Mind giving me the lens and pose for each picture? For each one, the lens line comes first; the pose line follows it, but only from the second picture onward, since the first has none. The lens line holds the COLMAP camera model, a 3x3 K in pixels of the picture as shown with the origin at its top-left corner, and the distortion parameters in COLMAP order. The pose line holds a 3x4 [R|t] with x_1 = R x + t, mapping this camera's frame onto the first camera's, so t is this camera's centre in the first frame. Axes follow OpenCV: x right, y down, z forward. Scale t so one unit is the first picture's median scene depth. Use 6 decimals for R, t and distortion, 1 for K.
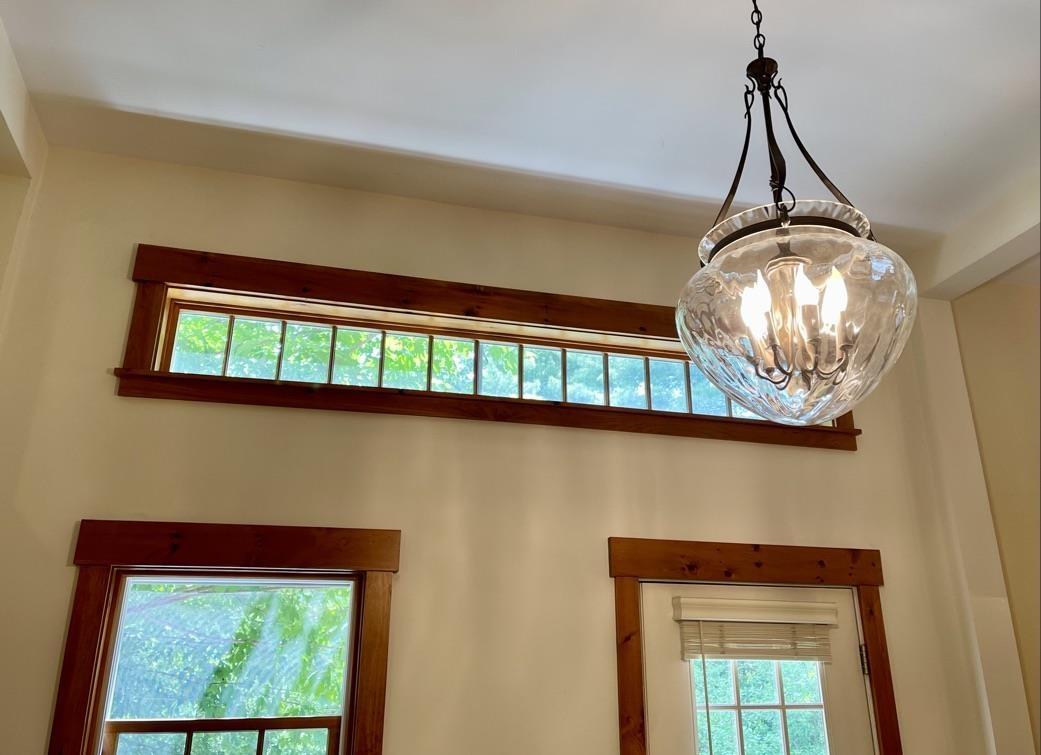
lens RADIAL K [[779.6, 0, 520.5], [0, 779.6, 377.5], [0, 0, 1]] dist [-0.004264, -0.000819]
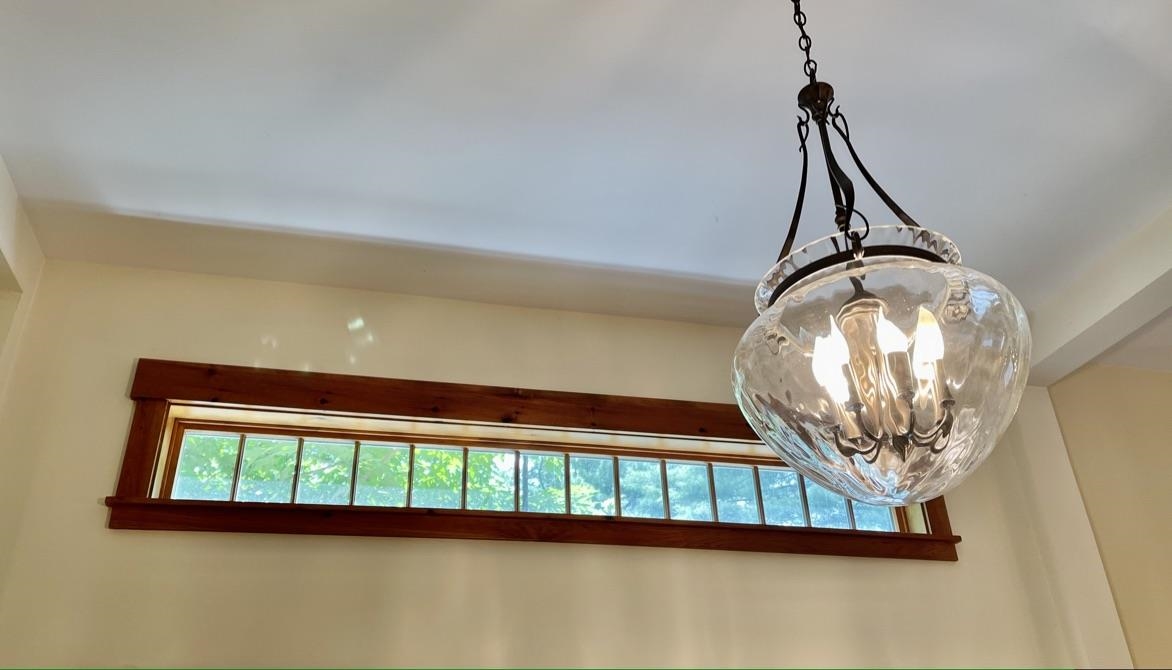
lens RADIAL K [[847.0, 0, 563.7], [0, 847.0, 396.7], [0, 0, 1]] dist [0.004418, 0.001072]
pose [[0.999109, -0.041225, -0.009074, 0.023676], [0.039810, 0.991708, -0.122194, 0.032103], [0.014037, 0.121723, 0.992465, 0.094228]]
